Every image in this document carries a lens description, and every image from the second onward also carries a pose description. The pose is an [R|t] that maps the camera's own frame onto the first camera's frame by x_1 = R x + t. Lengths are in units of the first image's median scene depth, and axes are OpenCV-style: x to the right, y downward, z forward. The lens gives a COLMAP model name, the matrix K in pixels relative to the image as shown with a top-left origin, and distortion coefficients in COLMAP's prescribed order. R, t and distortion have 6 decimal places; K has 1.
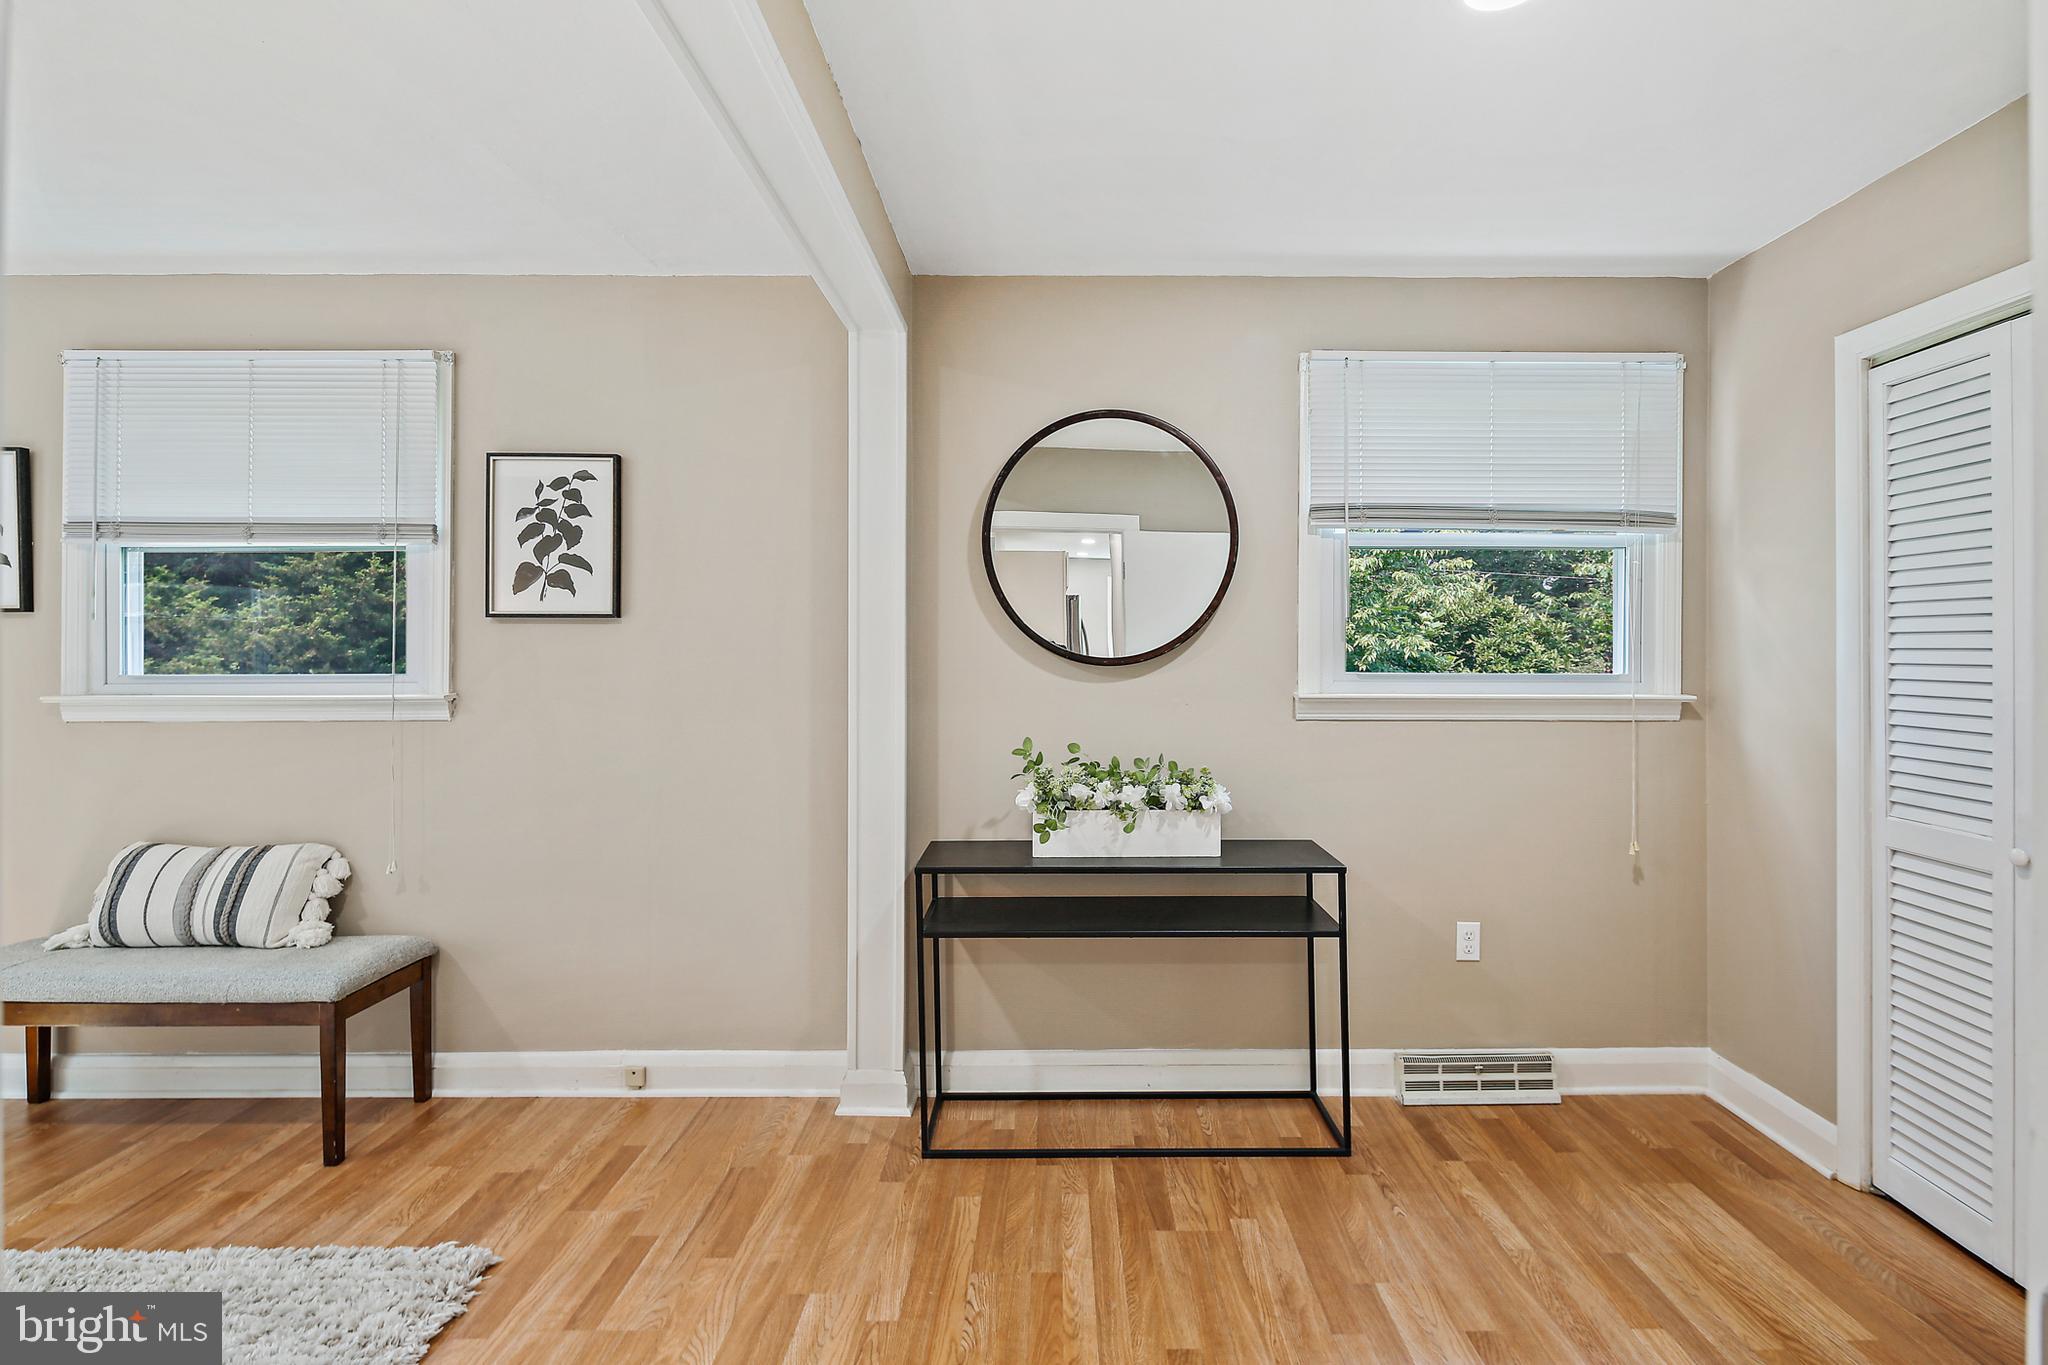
lens RADIAL K [[999.7, 0, 1044.4], [0, 999.7, 661.2], [0, 0, 1]] dist [0.006876, -0.005262]
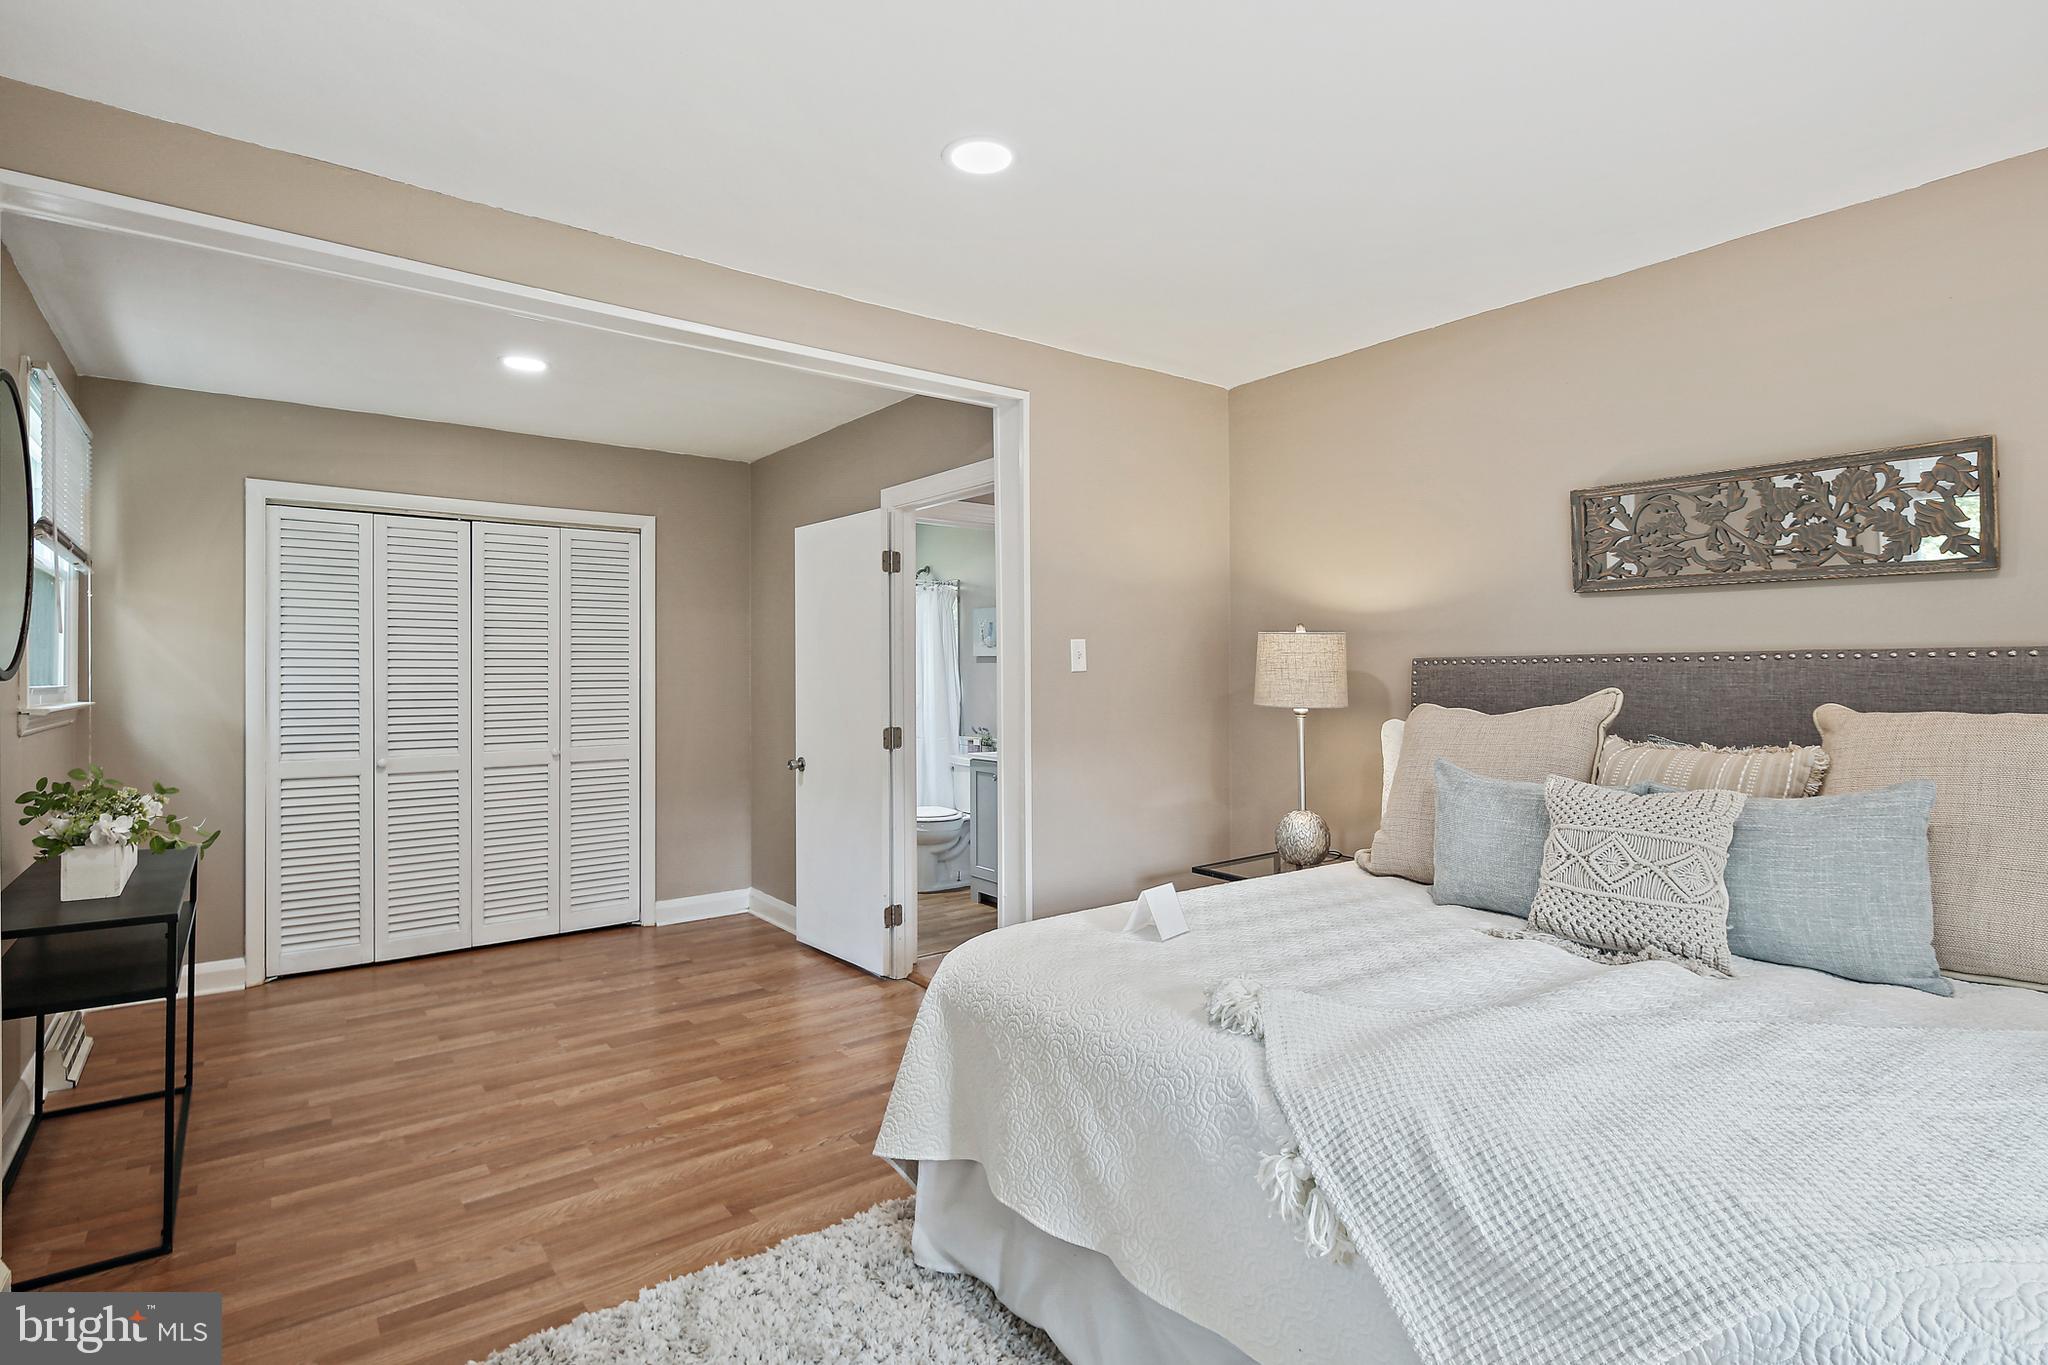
lens RADIAL K [[999.7, 0, 1010.9], [0, 999.7, 661.8], [0, 0, 1]] dist [0.006876, -0.005262]
pose [[-0.590770, 0.010170, 0.806776, -1.349424], [0.008170, 0.999945, -0.006622, 0.001409], [-0.806799, 0.002679, -0.590820, 1.001072]]
